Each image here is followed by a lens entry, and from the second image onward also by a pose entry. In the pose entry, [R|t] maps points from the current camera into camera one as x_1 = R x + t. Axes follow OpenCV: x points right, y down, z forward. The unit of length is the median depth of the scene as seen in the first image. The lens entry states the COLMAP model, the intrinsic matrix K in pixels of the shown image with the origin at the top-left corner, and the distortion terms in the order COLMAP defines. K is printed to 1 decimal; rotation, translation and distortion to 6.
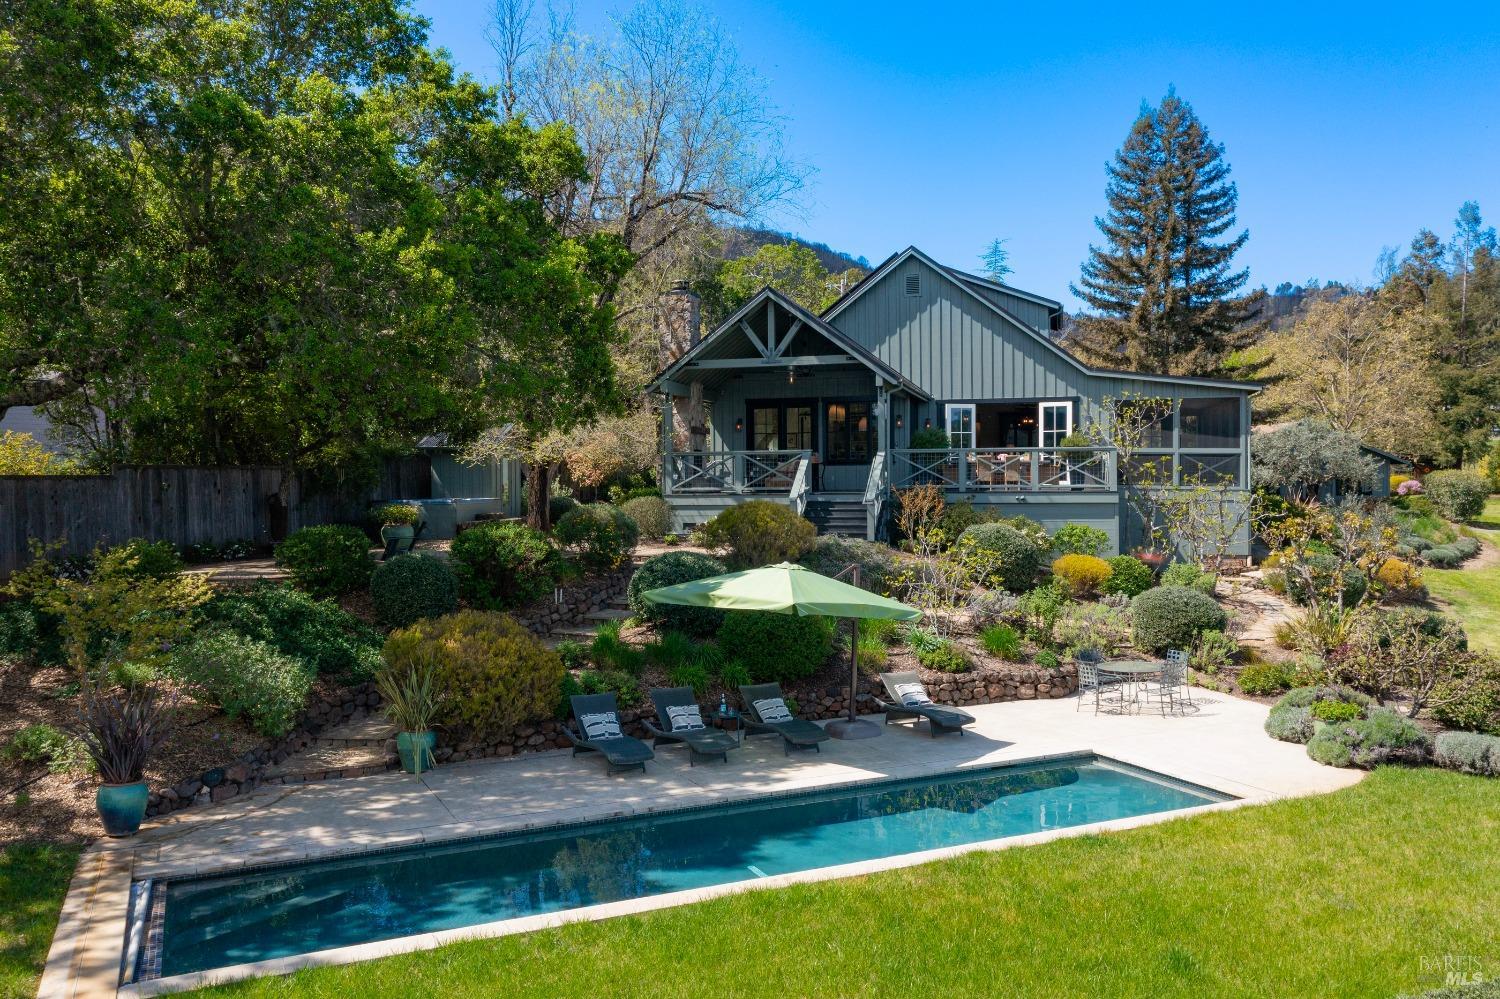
lens RADIAL K [[1196.0, 0, 750.0], [0, 1196.0, 499.5], [0, 0, 1]] dist [0.008651, 0.007214]
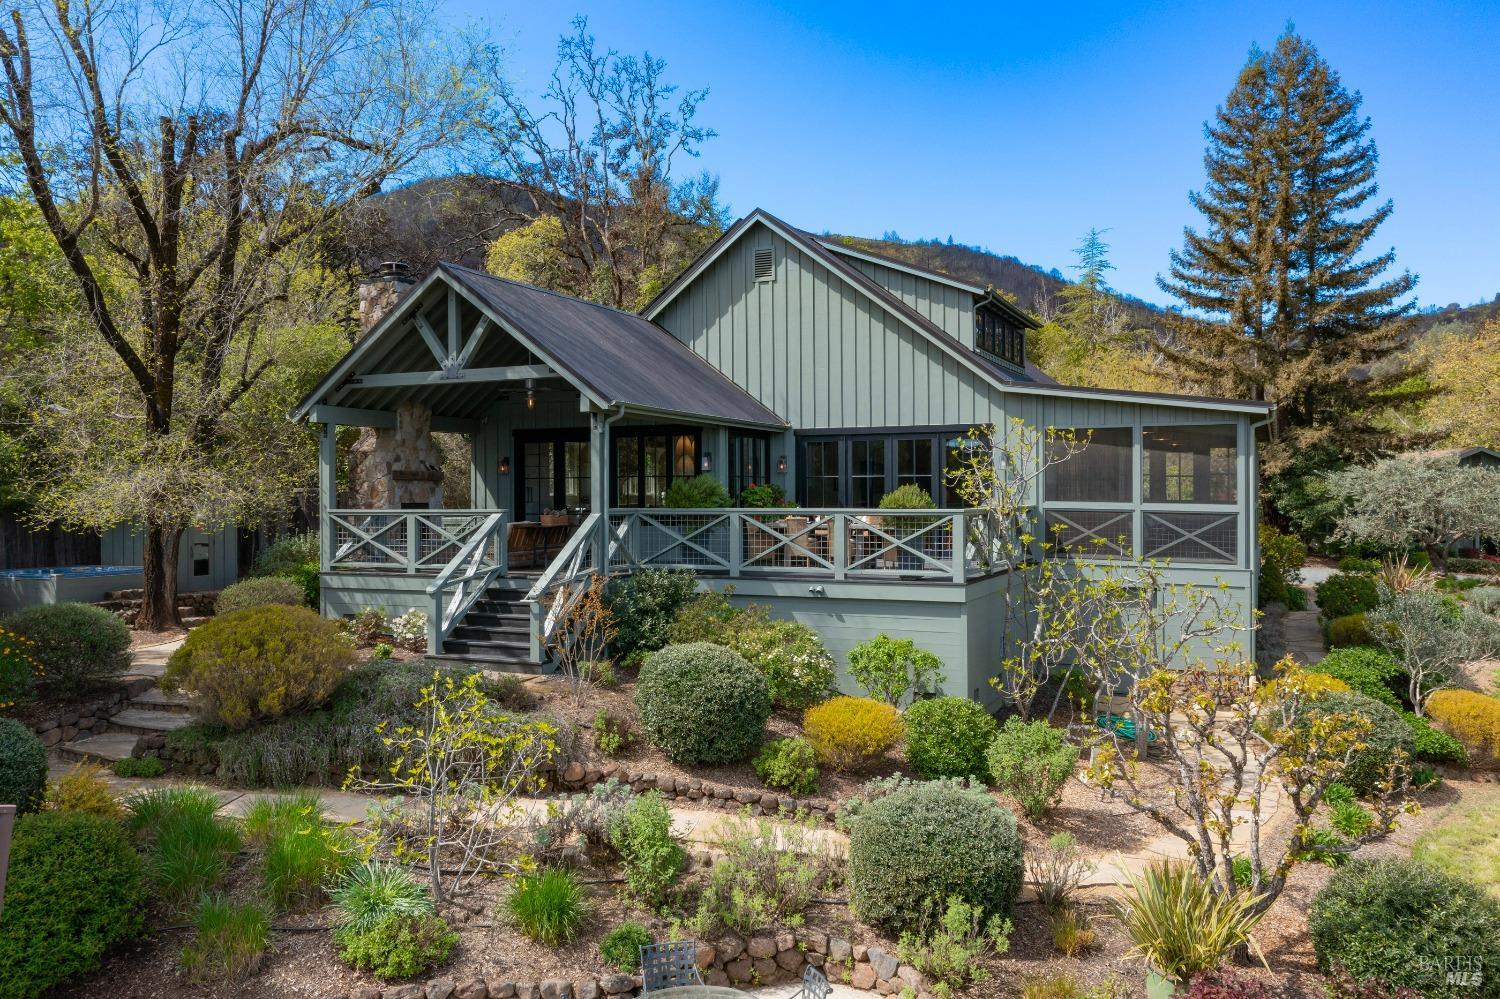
lens RADIAL K [[1190.2, 0, 750.0], [0, 1190.2, 499.5], [0, 0, 1]] dist [0.010612, -0.000915]
pose [[0.986377, 0.005443, -0.164411, 0.268929], [-0.007804, 0.999875, -0.013715, -0.036049], [0.164316, 0.014811, 0.986297, 0.348398]]
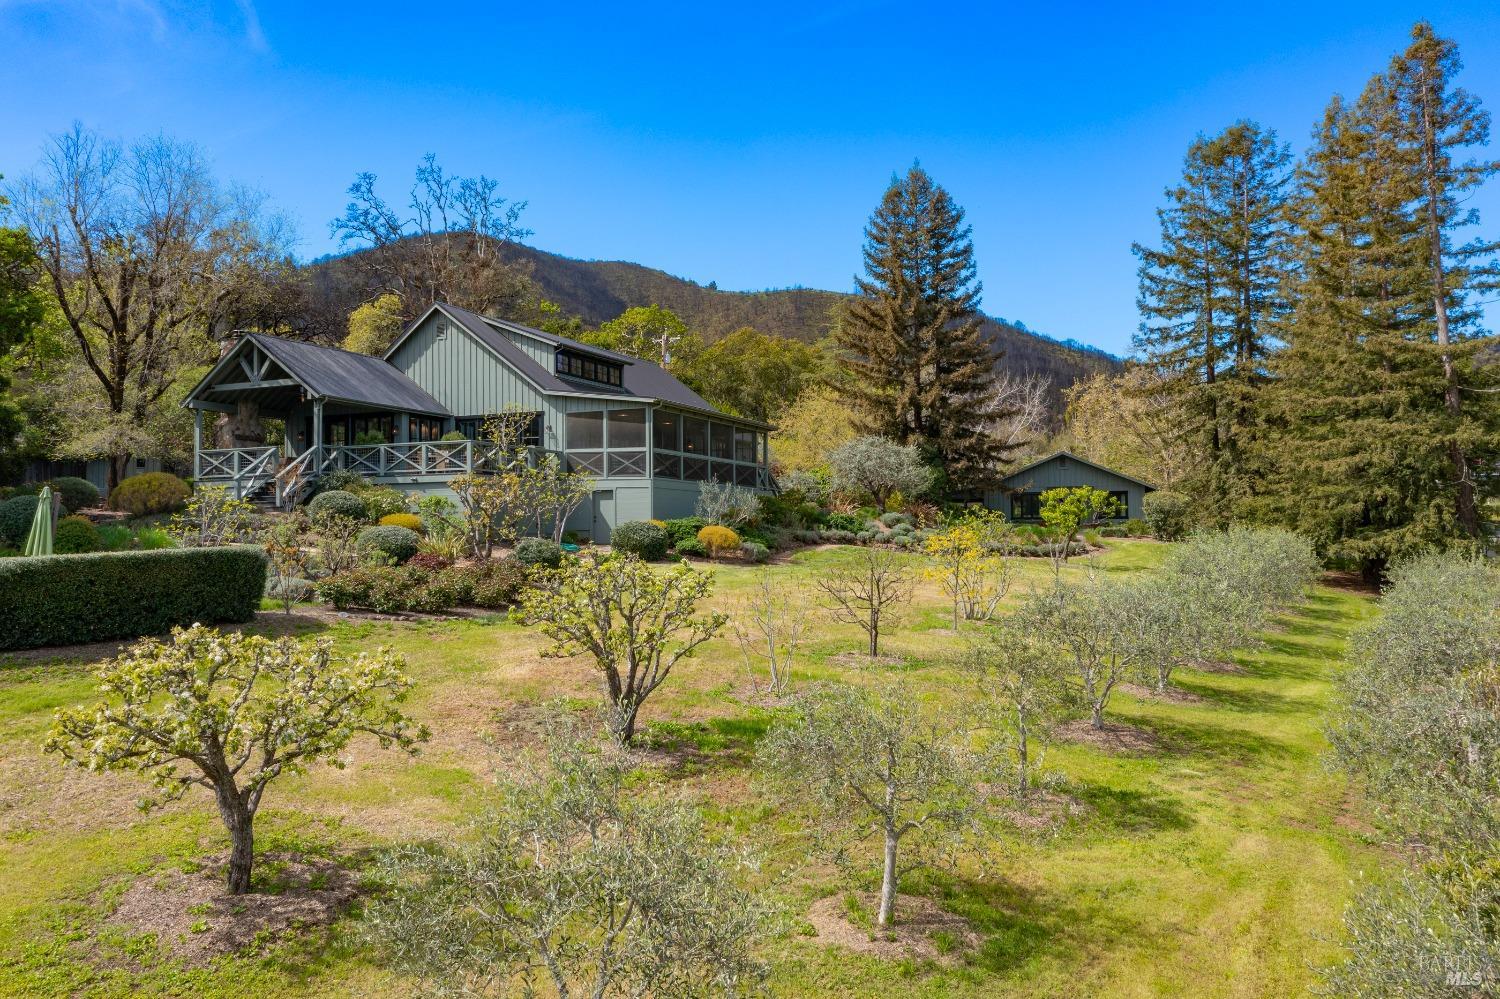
lens RADIAL K [[1196.0, 0, 750.0], [0, 1196.0, 499.5], [0, 0, 1]] dist [0.008651, 0.007214]
pose [[0.987621, -0.005614, -0.156757, 0.753216], [-0.003430, 0.998347, -0.057368, 0.091347], [0.156820, 0.057196, 0.985970, -0.268838]]
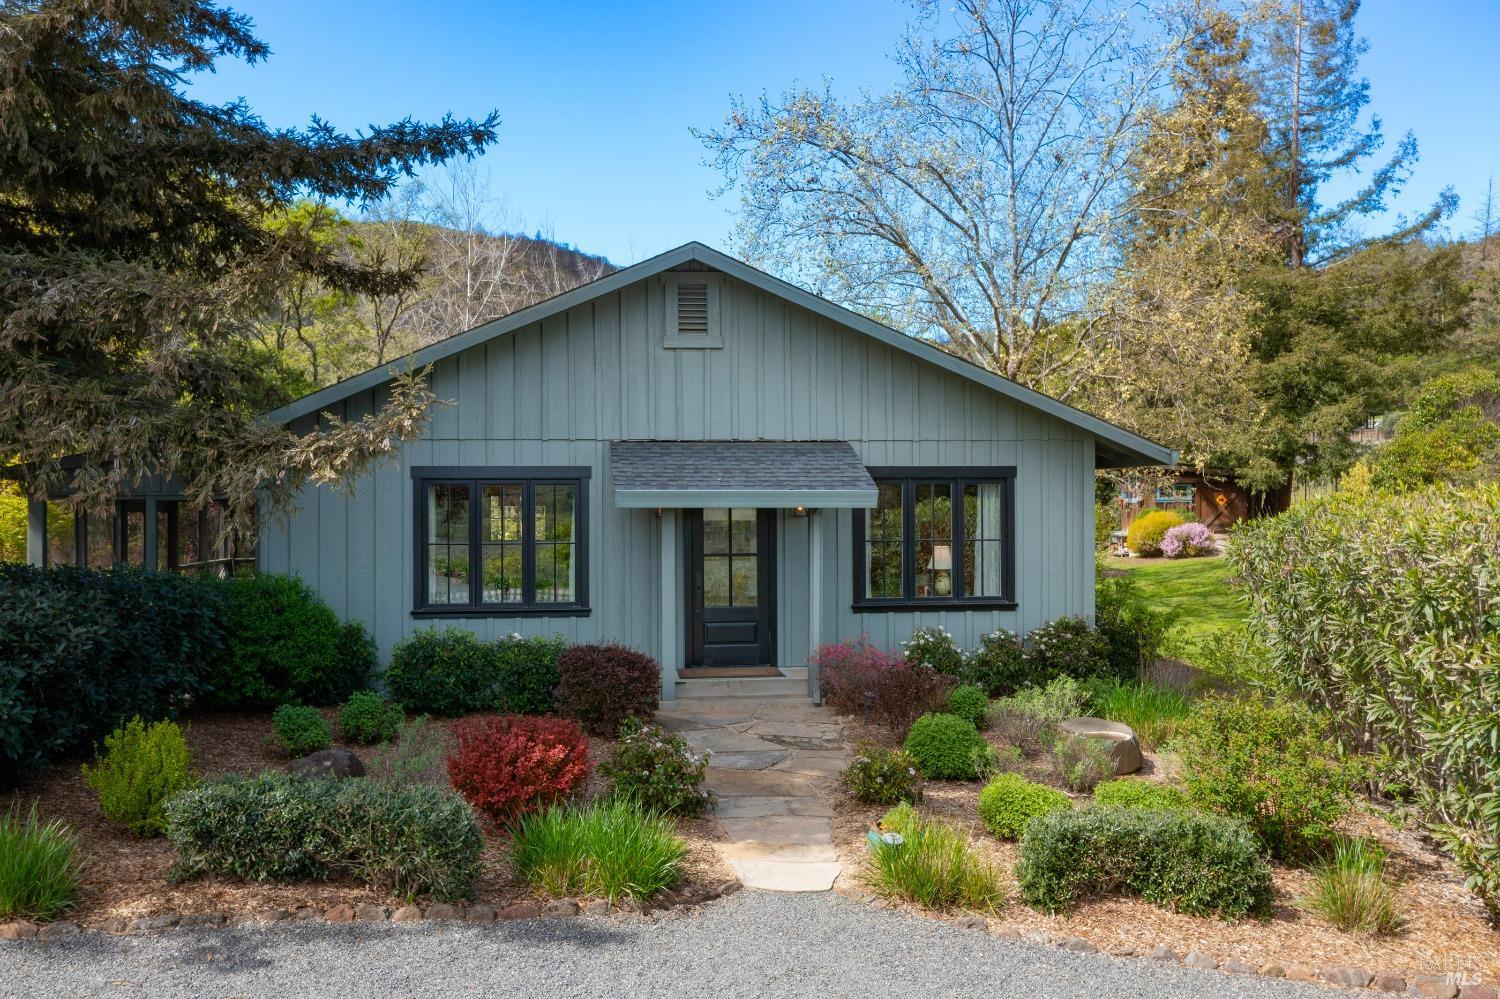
lens RADIAL K [[1196.0, 0, 750.0], [0, 1196.0, 499.5], [0, 0, 1]] dist [0.008651, 0.007214]
pose [[0.978753, 0.006207, 0.204950, 0.926156], [-0.001984, 0.999782, -0.020805, -0.039265], [-0.205034, 0.019956, 0.978551, 1.730440]]
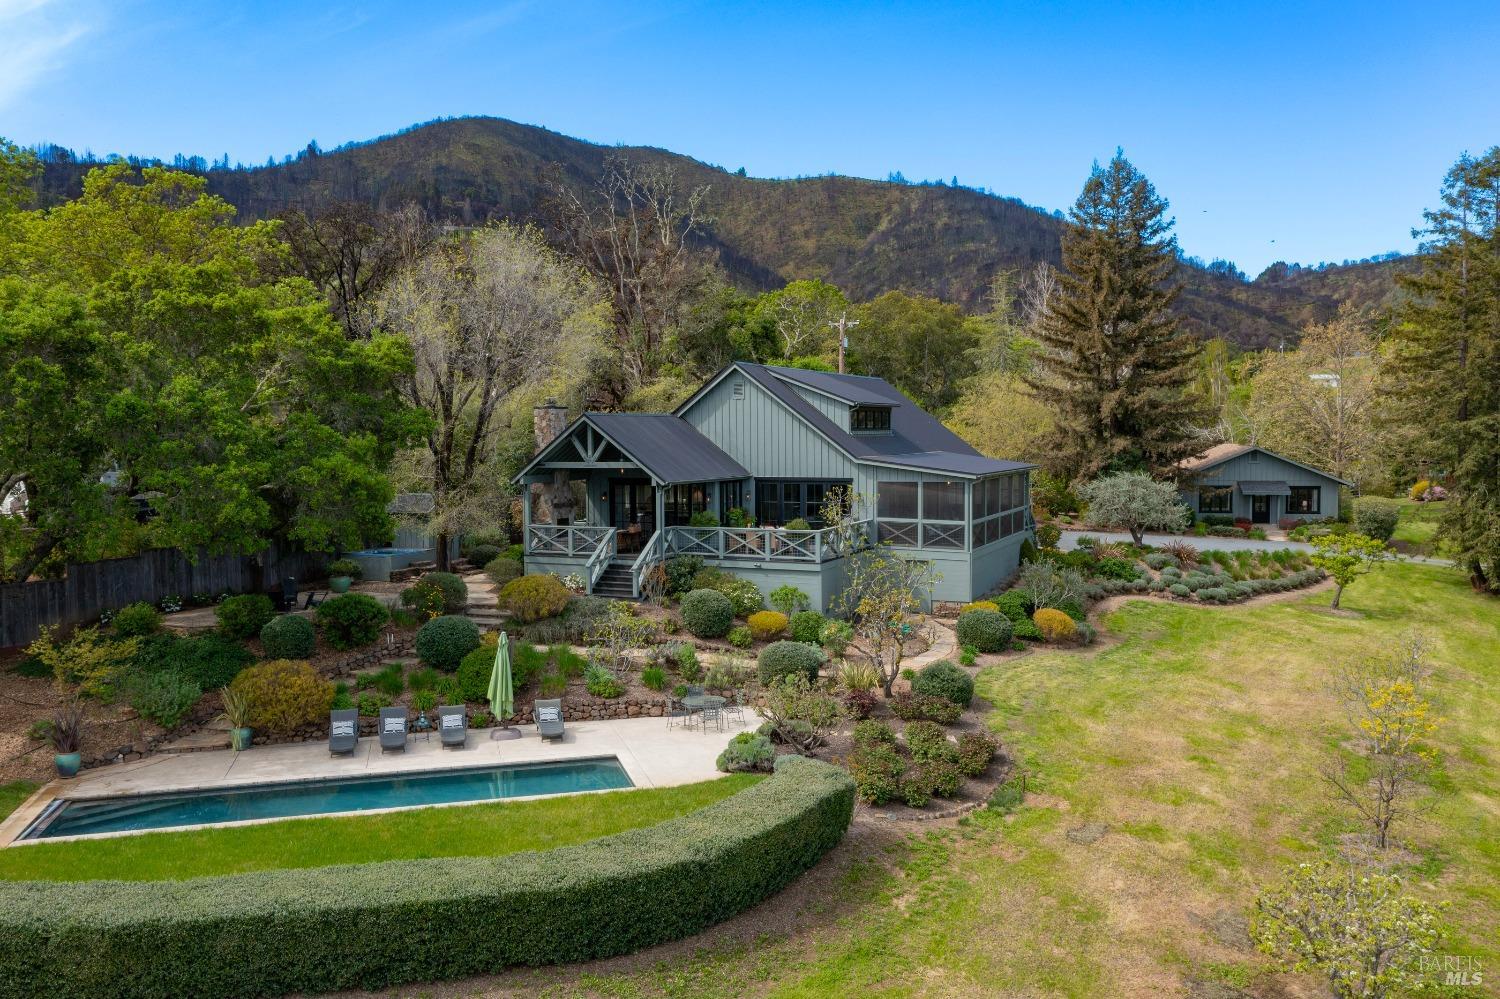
lens RADIAL K [[1196.0, 0, 750.0], [0, 1196.0, 499.5], [0, 0, 1]] dist [0.008651, 0.007214]
pose [[0.985350, 0.011590, -0.170147, 0.416515], [-0.004994, 0.999221, 0.039147, -0.121208], [0.170469, -0.037724, 0.984641, -0.346433]]
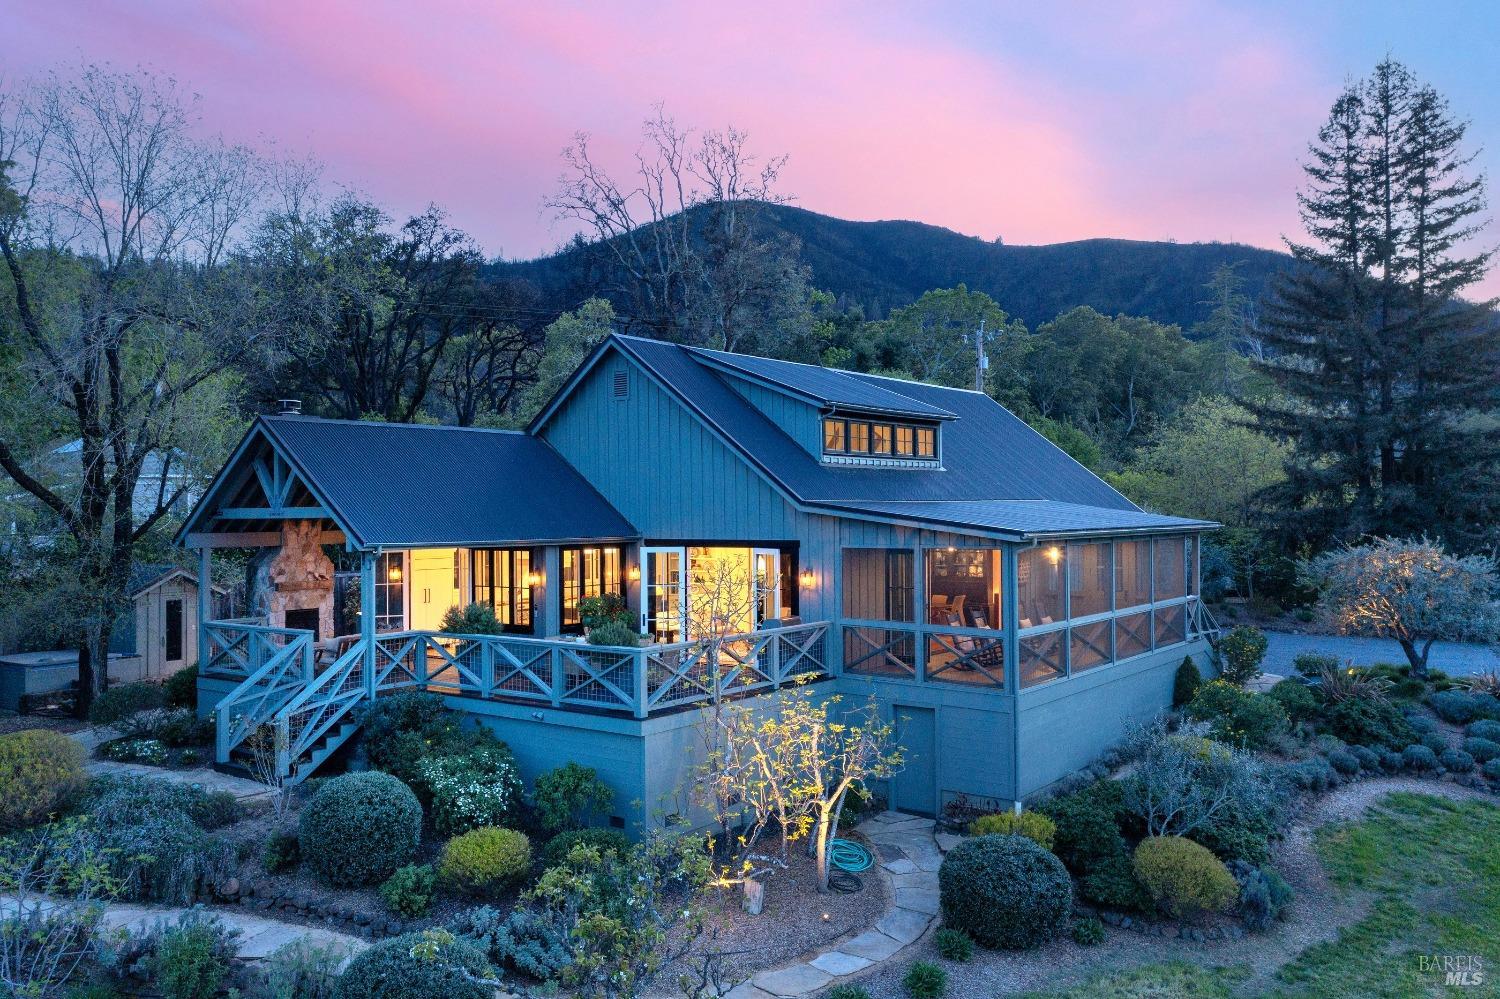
lens RADIAL K [[1196.0, 0, 750.0], [0, 1196.0, 499.5], [0, 0, 1]] dist [0.008651, 0.007214]
pose [[0.924606, -0.002373, -0.380916, 0.548465], [-0.006874, 0.999714, -0.022913, -0.100319], [0.380862, 0.023804, 0.924326, 0.375596]]
